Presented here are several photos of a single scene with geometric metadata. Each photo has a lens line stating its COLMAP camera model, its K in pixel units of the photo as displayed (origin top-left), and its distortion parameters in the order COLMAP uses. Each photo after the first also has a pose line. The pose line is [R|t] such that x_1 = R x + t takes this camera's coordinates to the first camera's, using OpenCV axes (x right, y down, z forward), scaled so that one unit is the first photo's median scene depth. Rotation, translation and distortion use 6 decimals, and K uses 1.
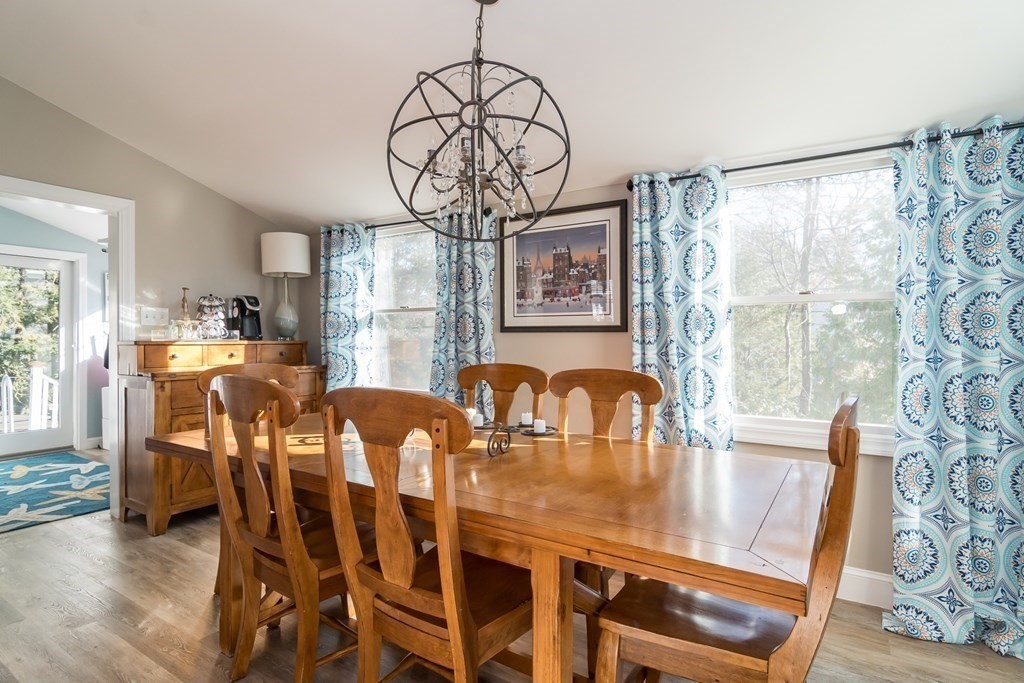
lens RADIAL K [[509.5, 0, 515.6], [0, 509.5, 336.5], [0, 0, 1]] dist [-0.015524, -0.000170]
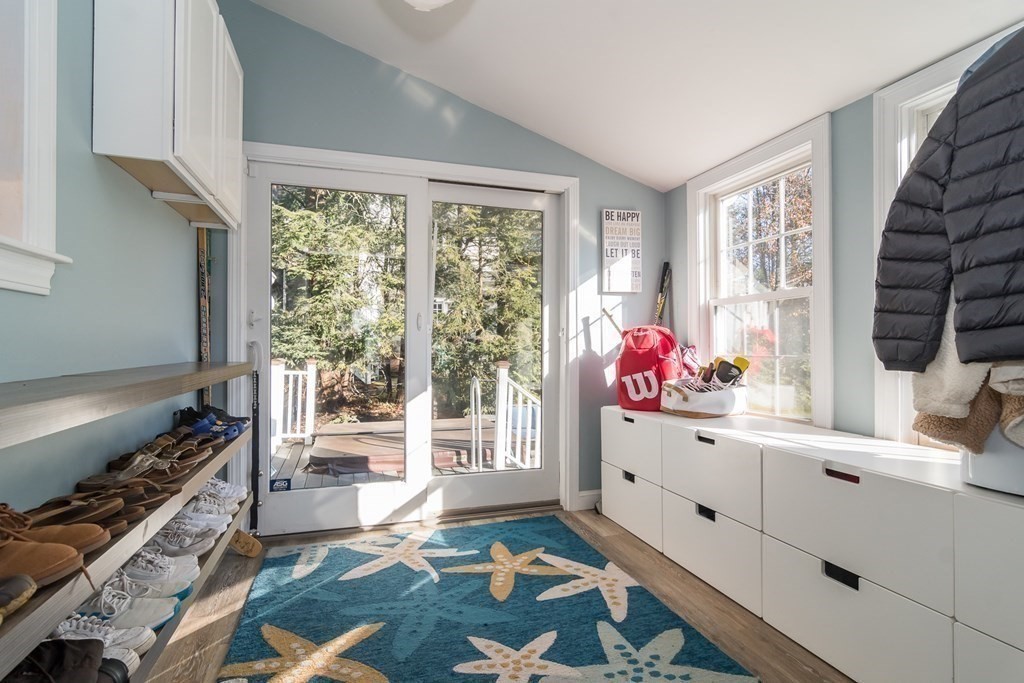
lens RADIAL K [[505.1, 0, 512.0], [0, 505.1, 341.5], [0, 0, 1]] dist [0.000646, -0.000001]
pose [[0.761458, -0.004330, -0.648200, -0.517201], [-0.001105, 0.999968, -0.007978, 0.031031], [0.648214, 0.006791, 0.761428, 0.488931]]
